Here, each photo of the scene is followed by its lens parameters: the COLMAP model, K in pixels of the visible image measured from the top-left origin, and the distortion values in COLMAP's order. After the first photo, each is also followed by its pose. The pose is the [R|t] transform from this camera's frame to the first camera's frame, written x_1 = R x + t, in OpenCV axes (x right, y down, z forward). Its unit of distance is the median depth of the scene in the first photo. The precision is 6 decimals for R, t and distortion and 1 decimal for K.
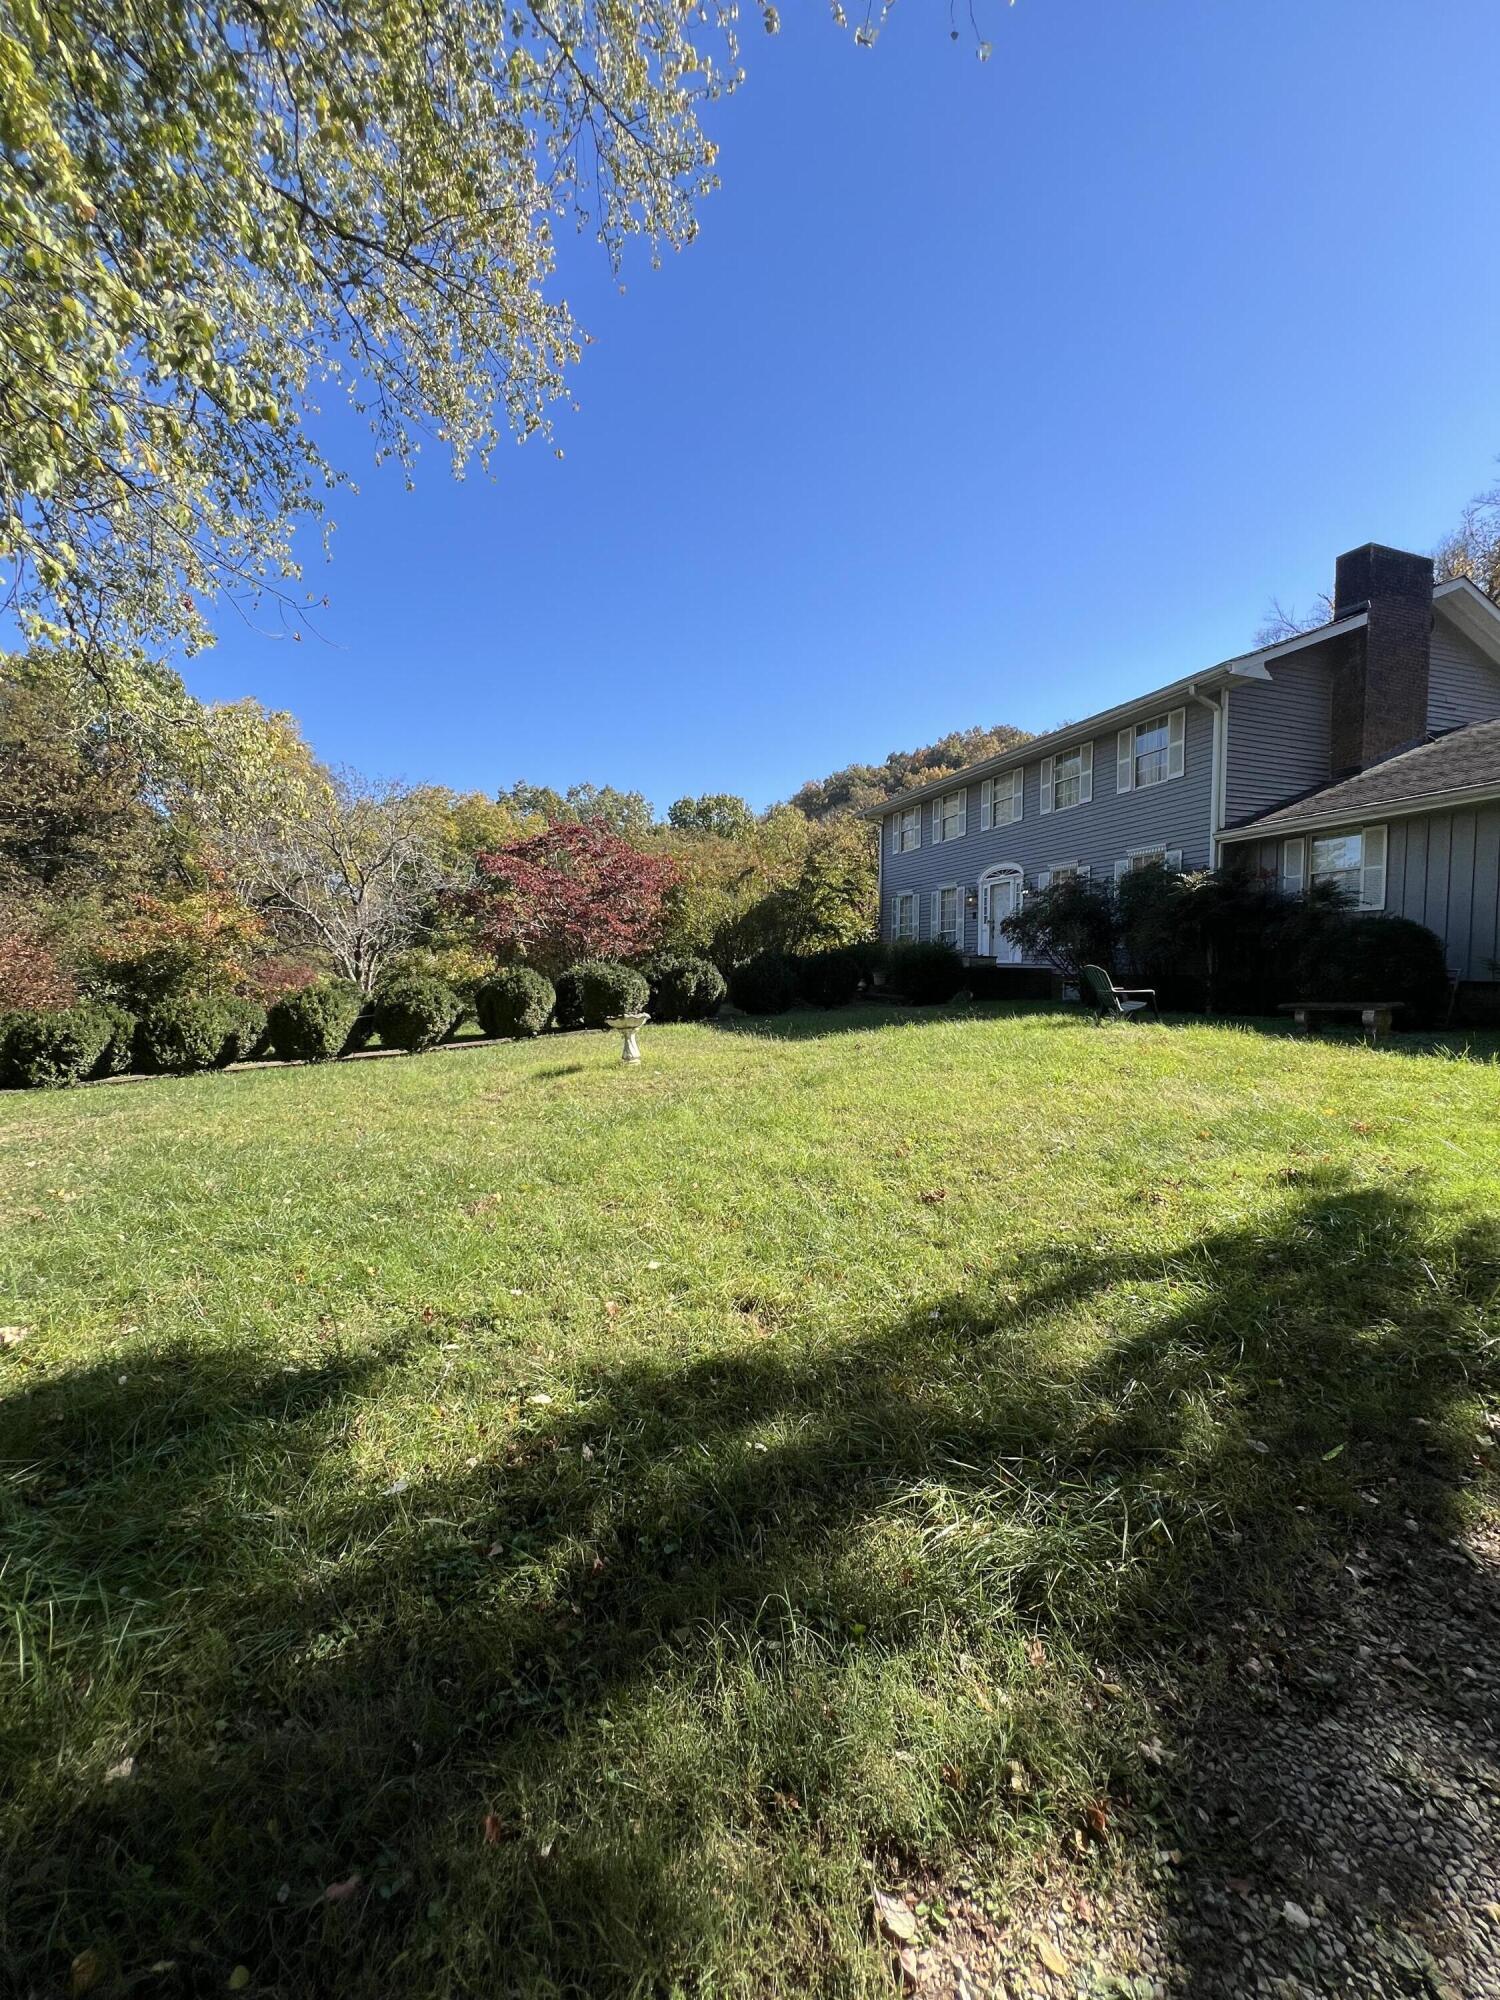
lens RADIAL K [[800.0, 0, 748.7], [0, 800.0, 1009.2], [0, 0, 1]] dist [-0.003663, 0.001050]
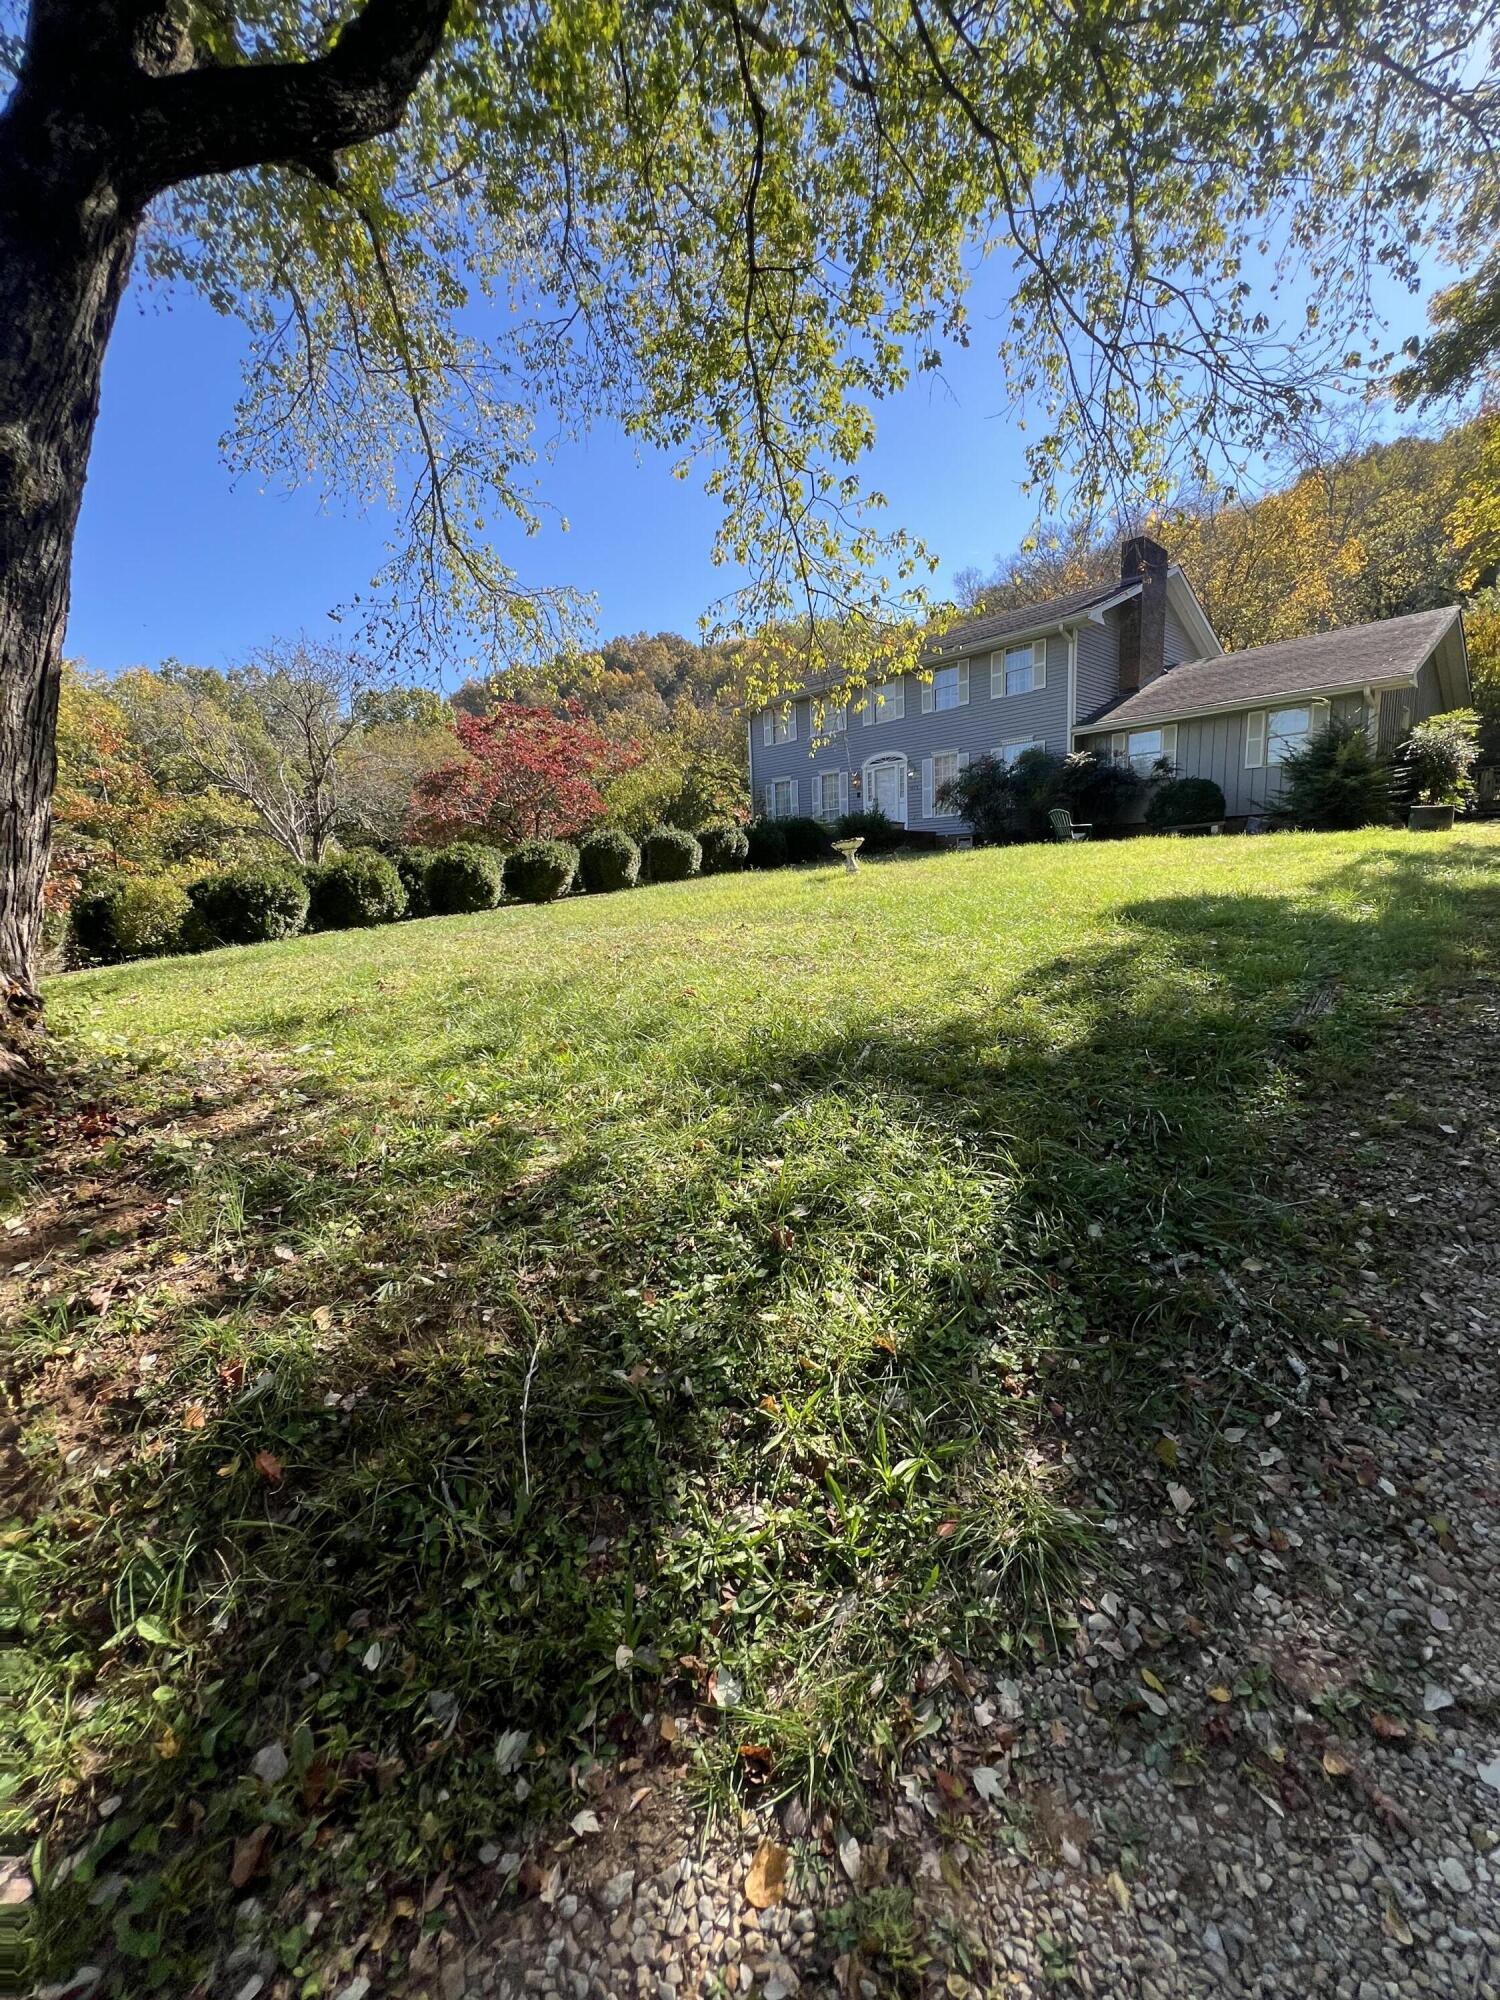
lens RADIAL K [[800.0, 0, 752.6], [0, 800.0, 997.3], [0, 0, 1]] dist [-0.003663, 0.001050]
pose [[0.914083, -0.100017, 0.393000, -0.589411], [0.062363, 0.992250, 0.107472, 0.079200], [-0.400703, -0.073730, 0.913236, -0.158415]]
